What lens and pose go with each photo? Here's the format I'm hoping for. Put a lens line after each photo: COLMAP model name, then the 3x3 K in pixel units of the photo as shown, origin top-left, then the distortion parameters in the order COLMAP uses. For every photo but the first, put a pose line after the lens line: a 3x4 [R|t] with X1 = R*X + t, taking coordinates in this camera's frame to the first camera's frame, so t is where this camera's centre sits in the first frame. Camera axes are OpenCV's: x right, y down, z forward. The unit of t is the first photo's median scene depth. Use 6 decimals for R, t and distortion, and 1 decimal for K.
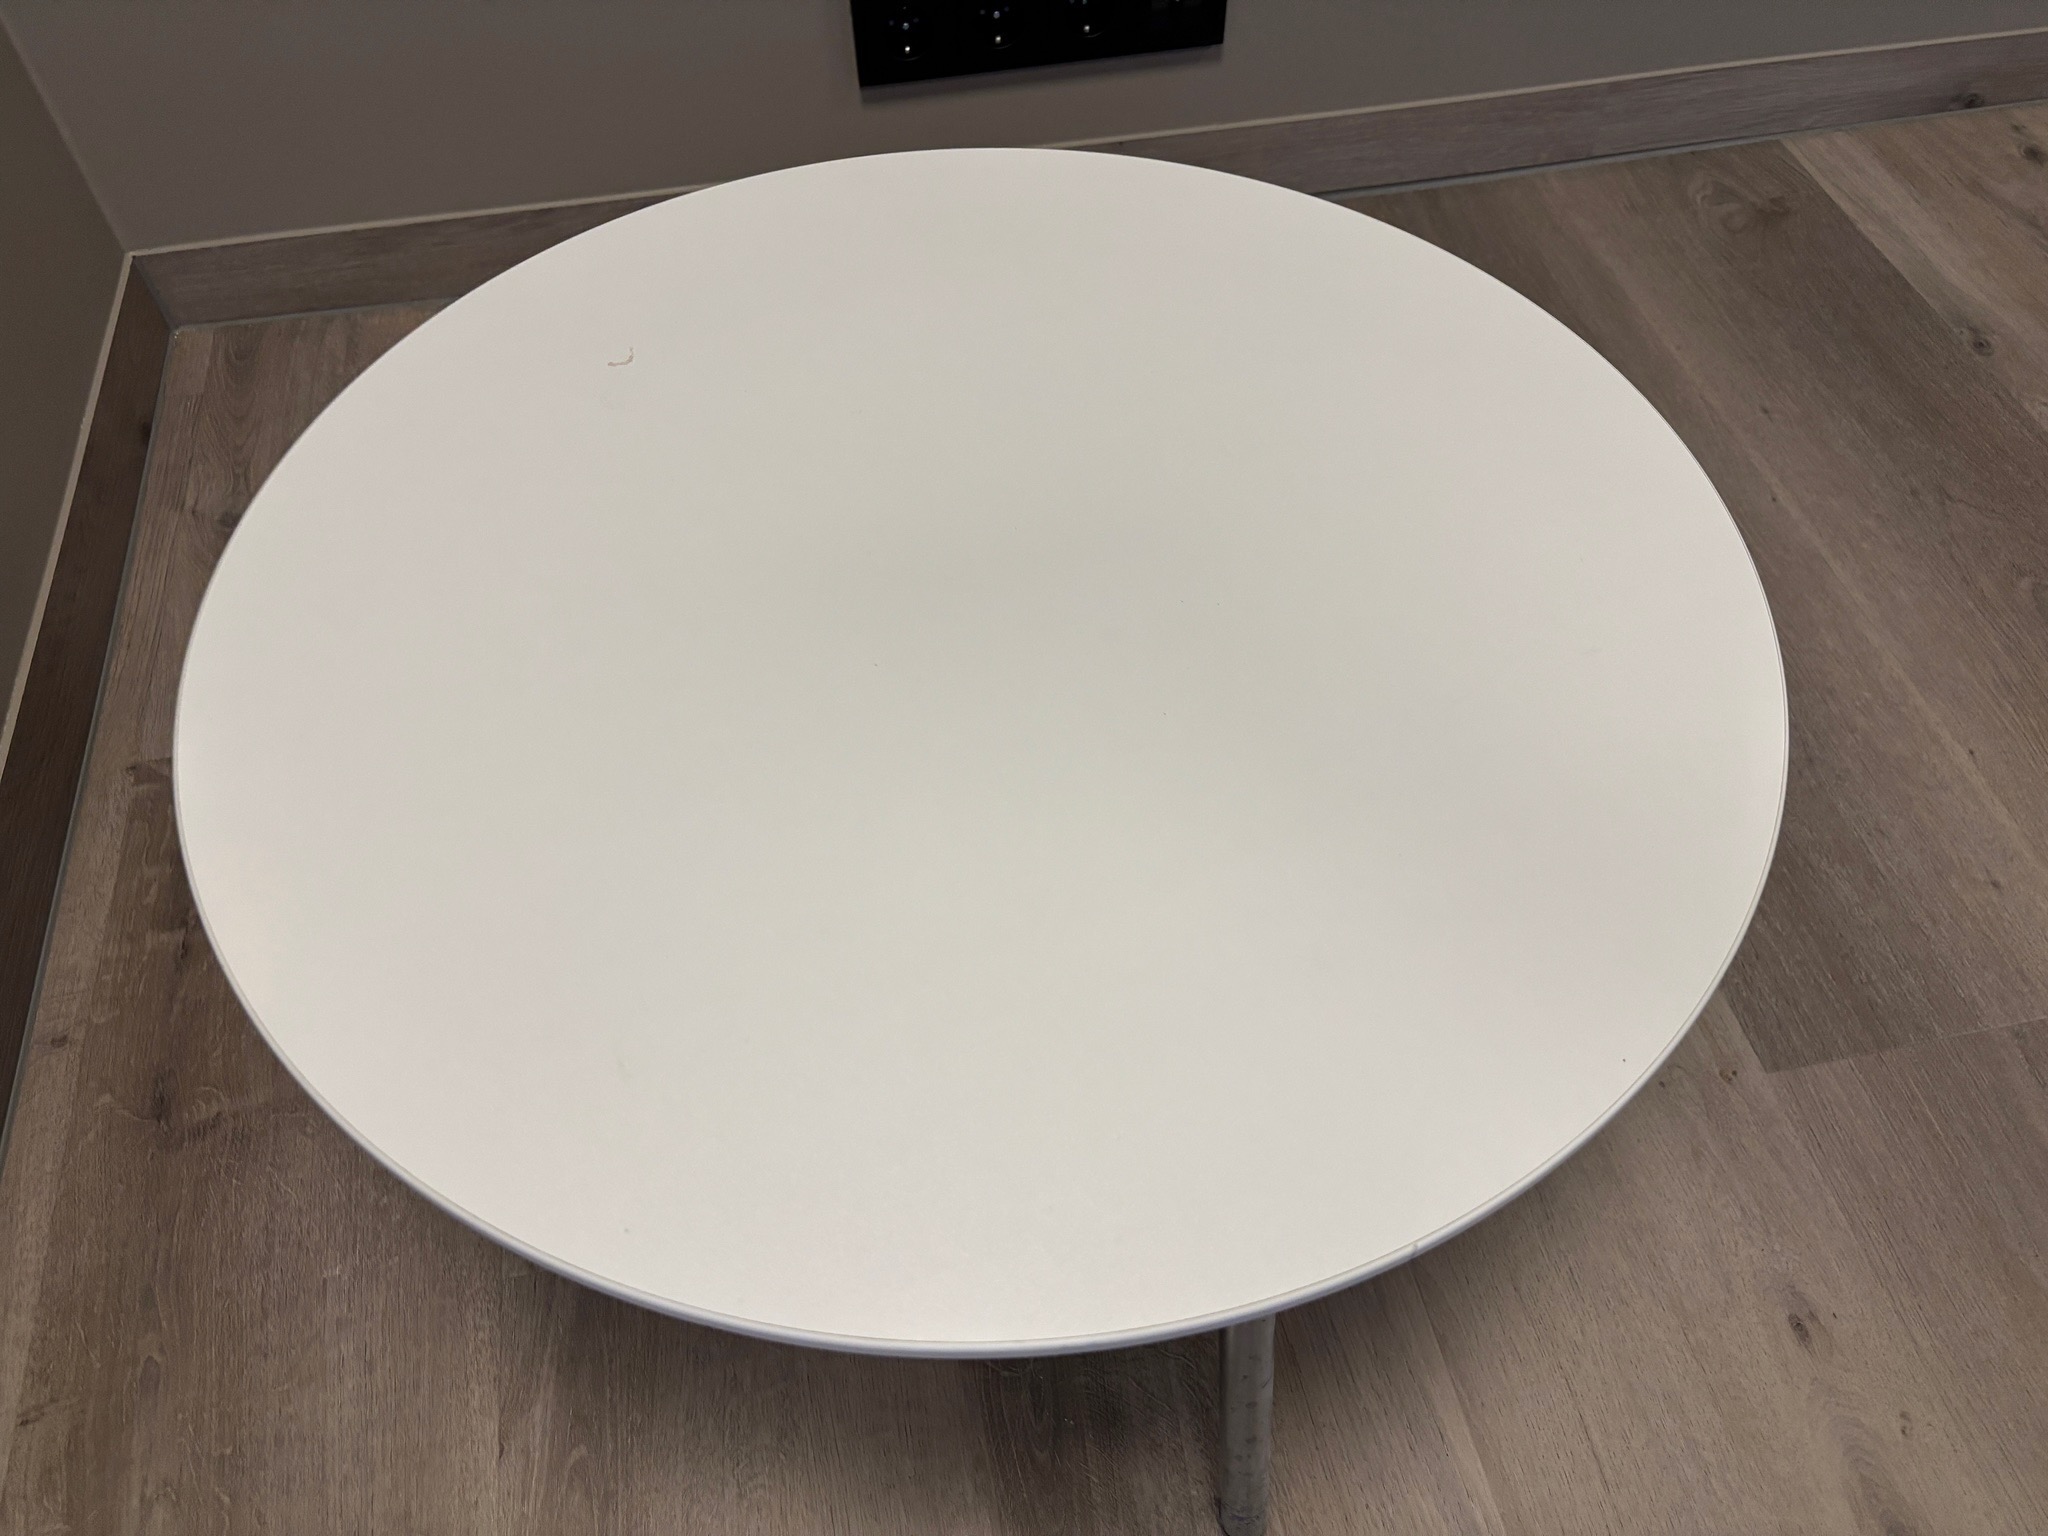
lens RADIAL K [[1568.4, 0, 1022.8], [0, 1568.4, 779.9], [0, 0, 1]] dist [0.056608, -0.072016]
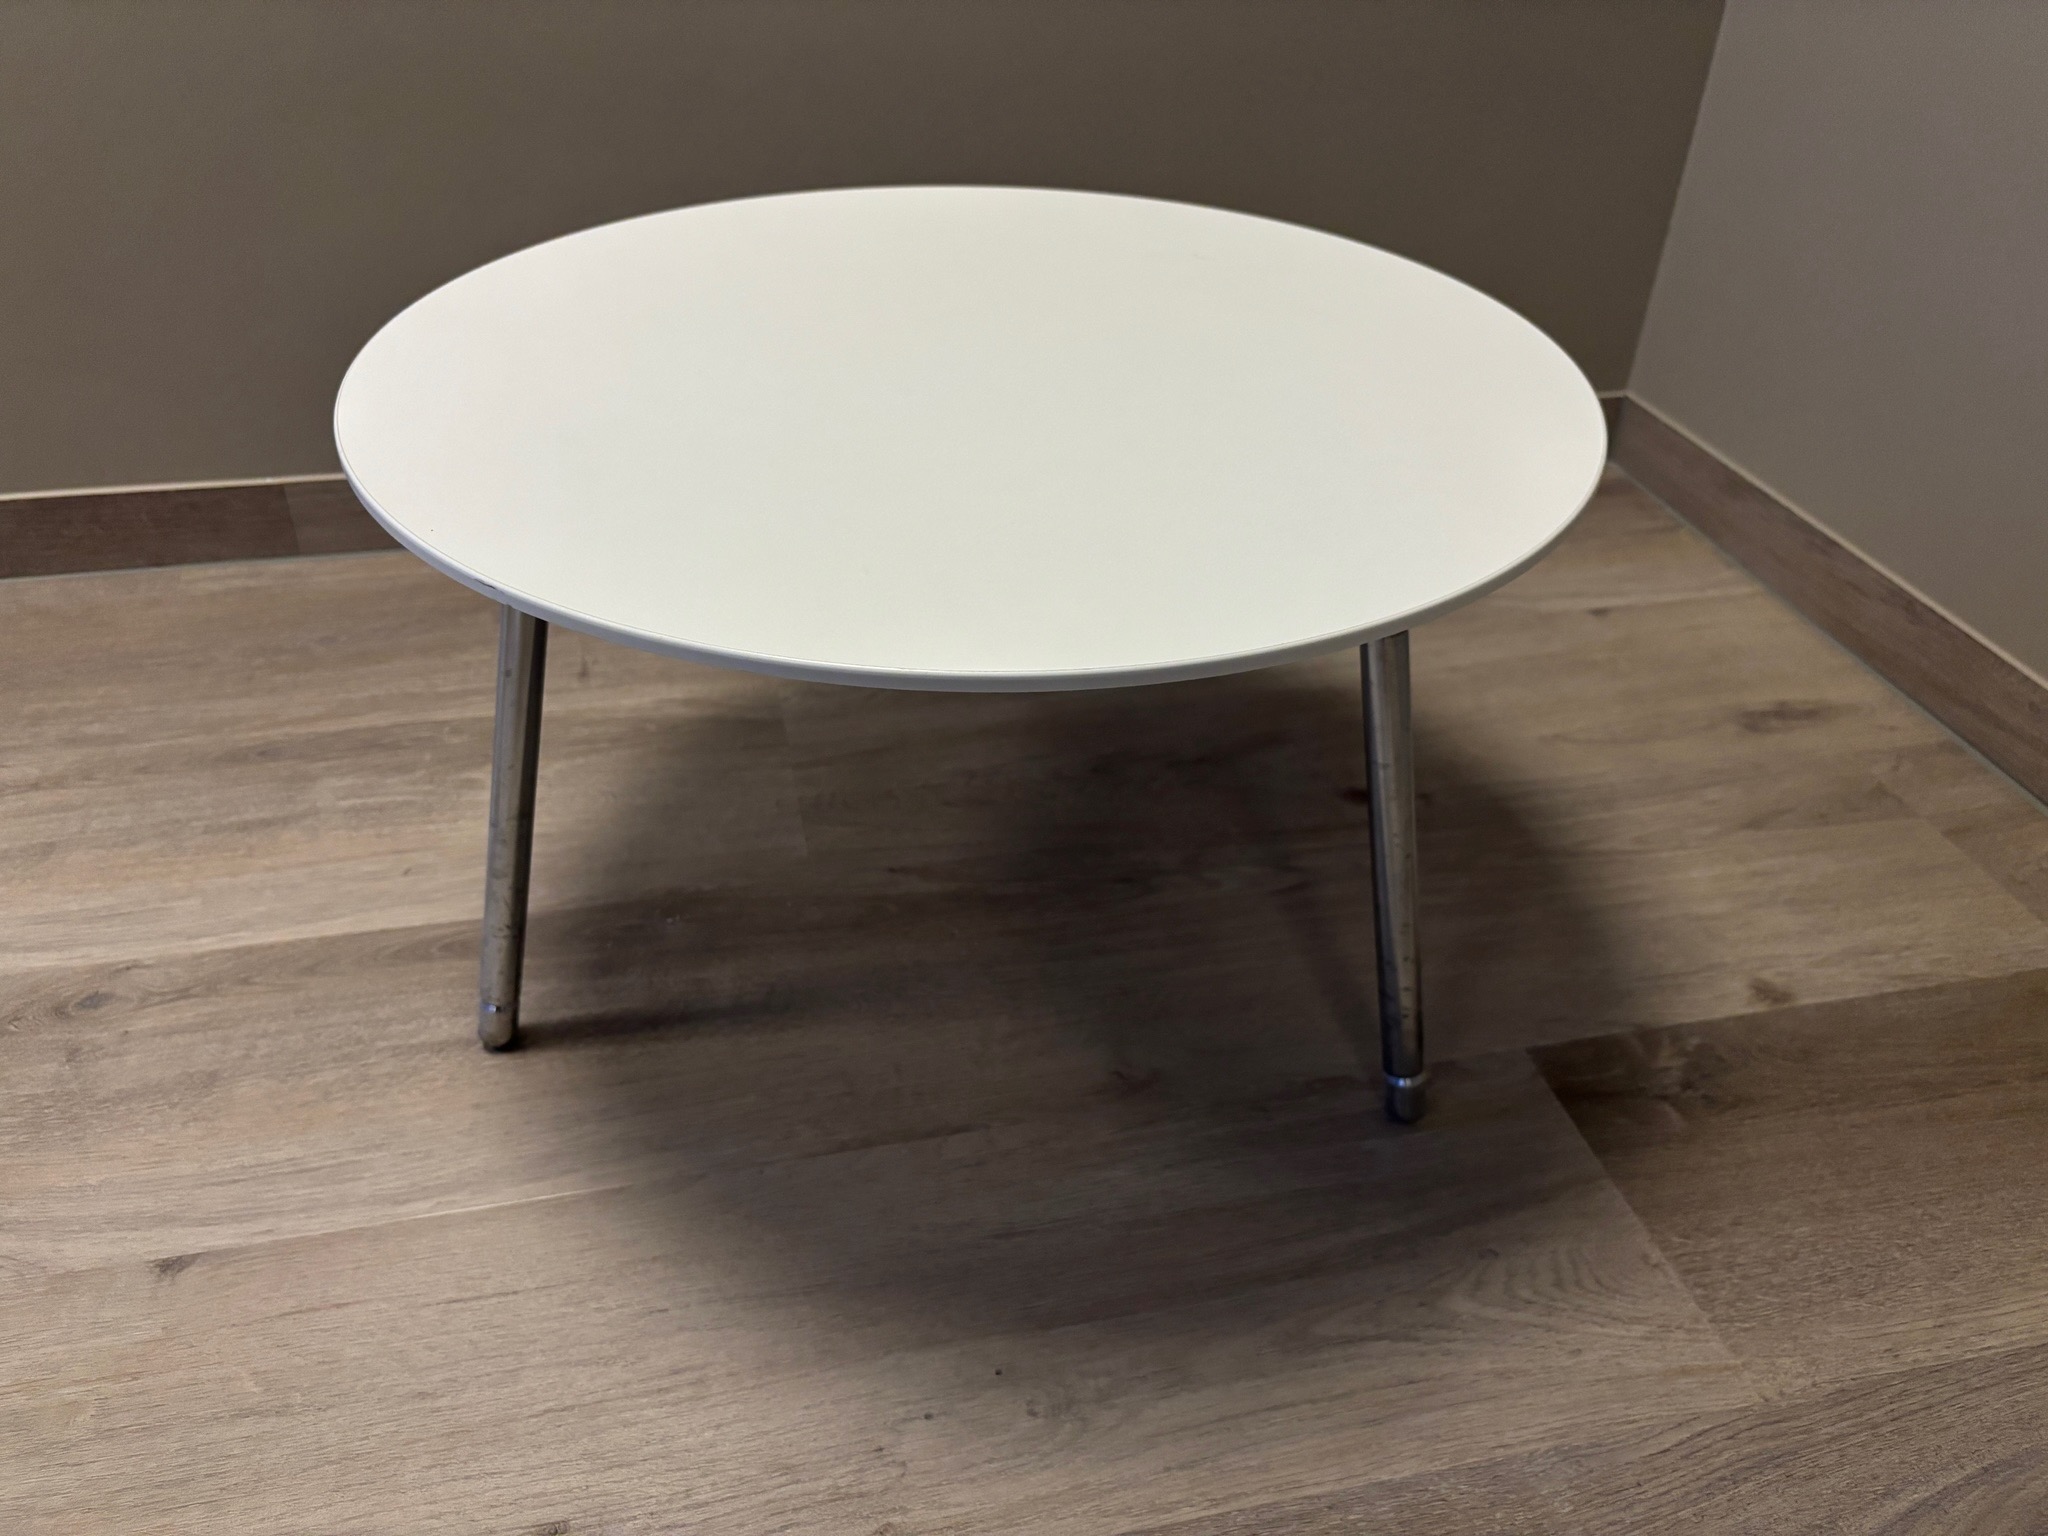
lens RADIAL K [[1580.1, 0, 1006.0], [0, 1580.1, 763.4], [0, 0, 1]] dist [0.009055, 0.010457]
pose [[0.020017, 0.578432, -0.815485, 0.920940], [-0.809003, 0.488631, 0.326733, -0.305557], [0.587464, 0.653189, 0.477735, 0.474849]]
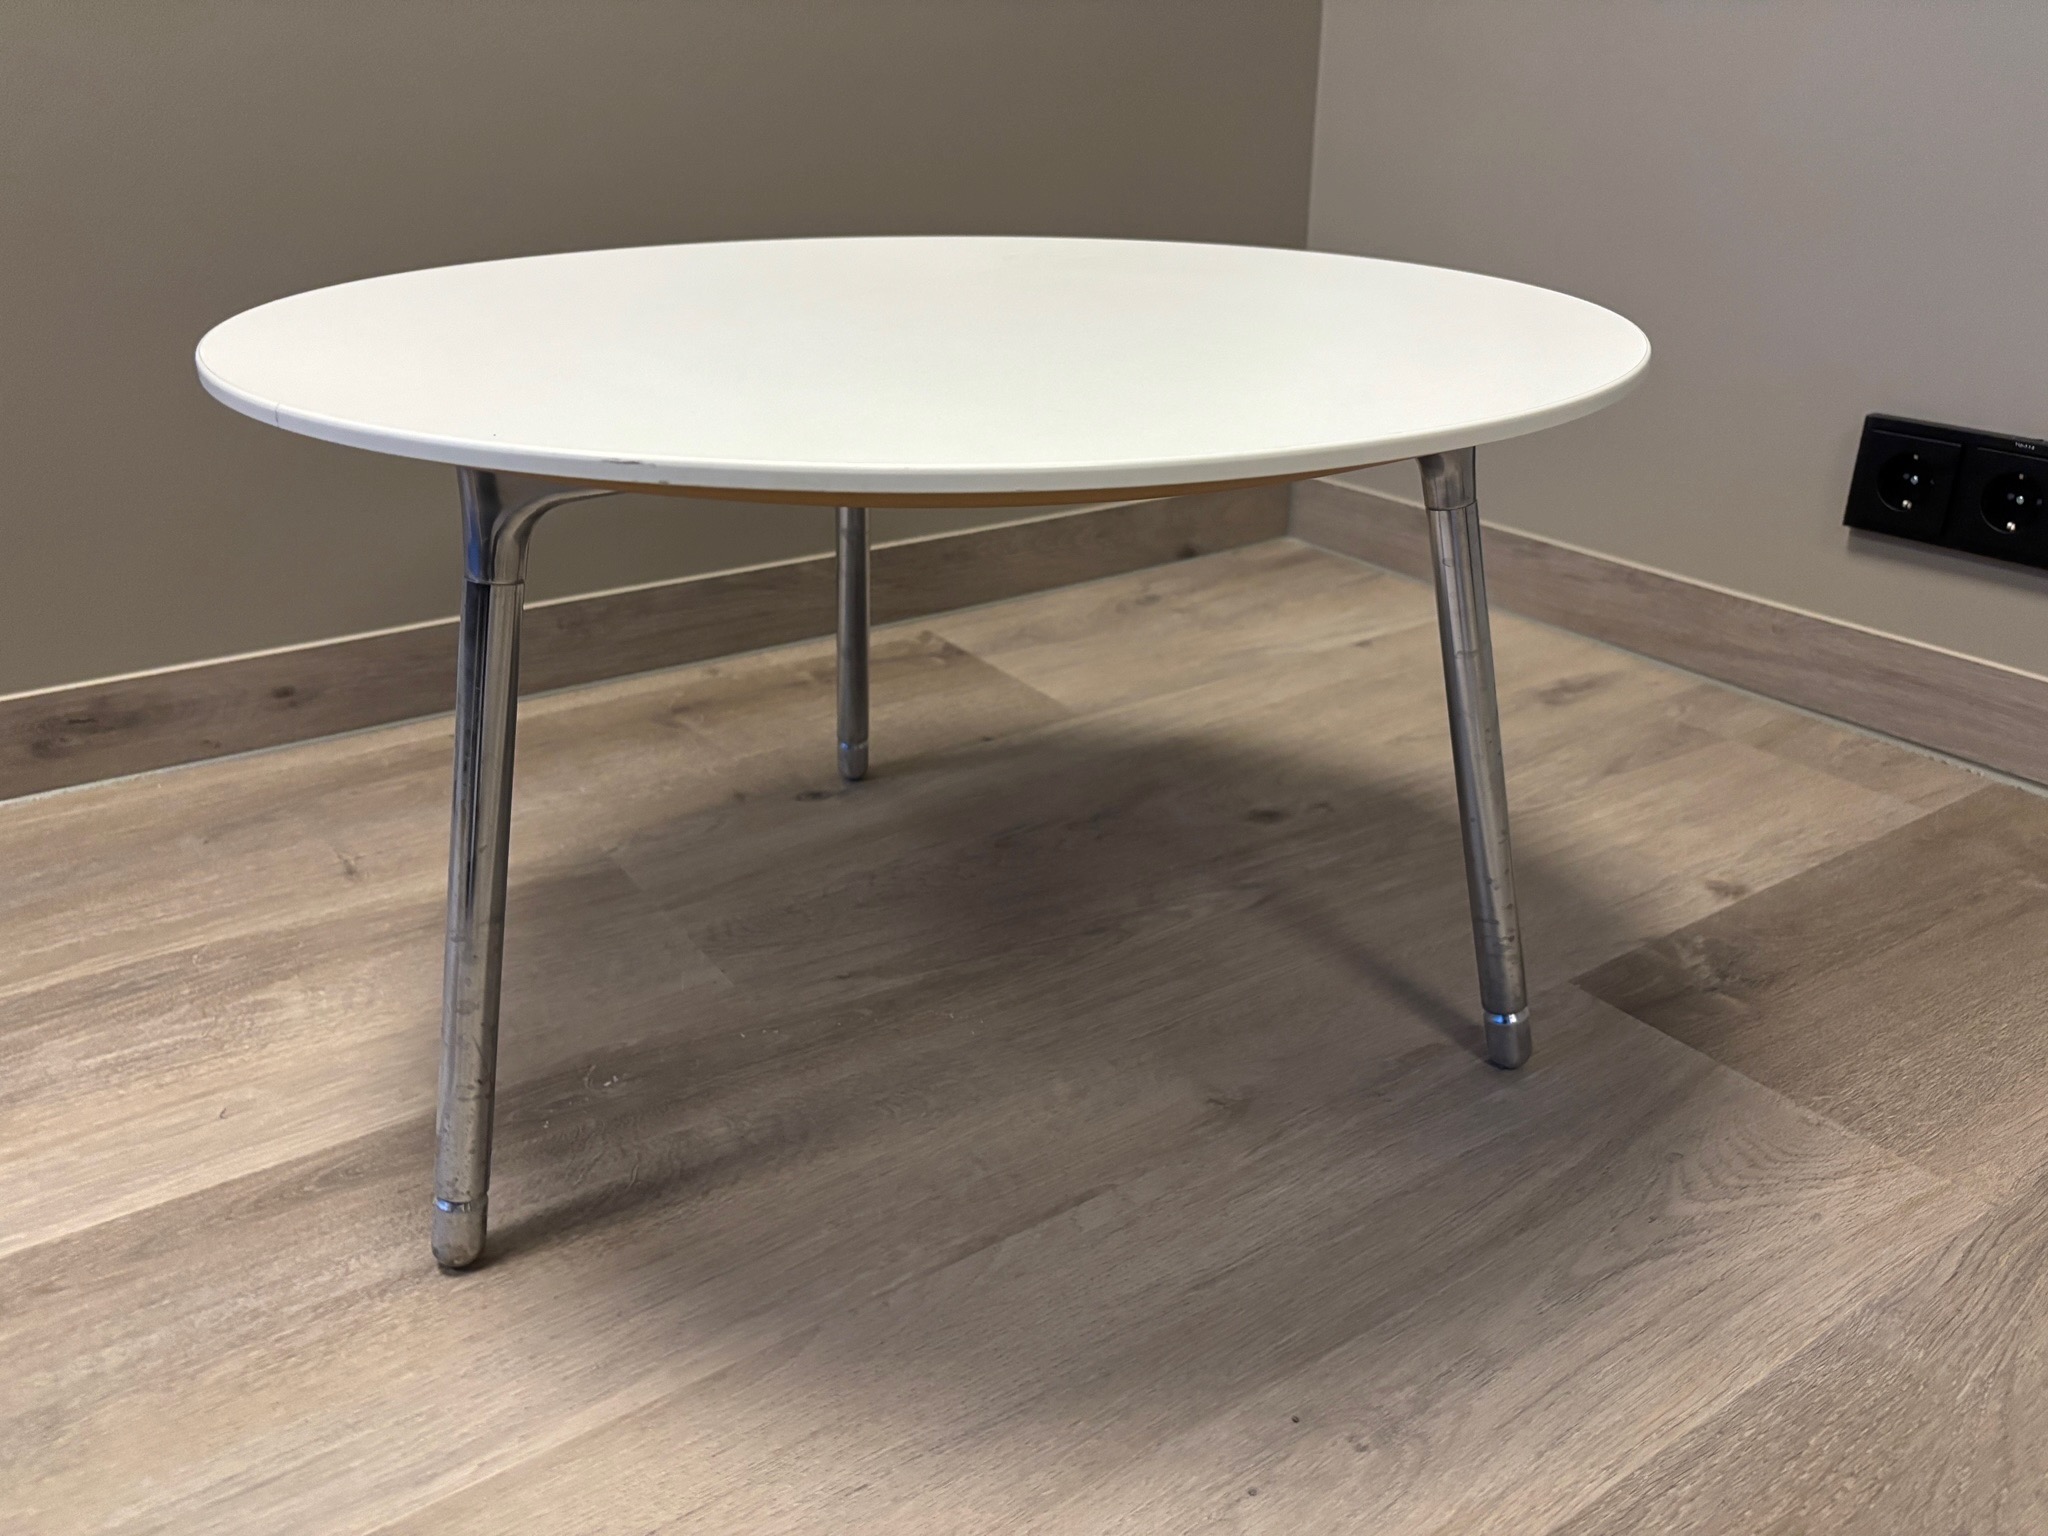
lens RADIAL K [[1568.4, 0, 1022.8], [0, 1568.4, 779.9], [0, 0, 1]] dist [0.056608, -0.072016]
pose [[0.390933, 0.389392, -0.833994, 0.832686], [-0.735154, 0.677306, -0.028368, 0.071250], [0.553823, 0.624204, 0.551044, 0.471491]]
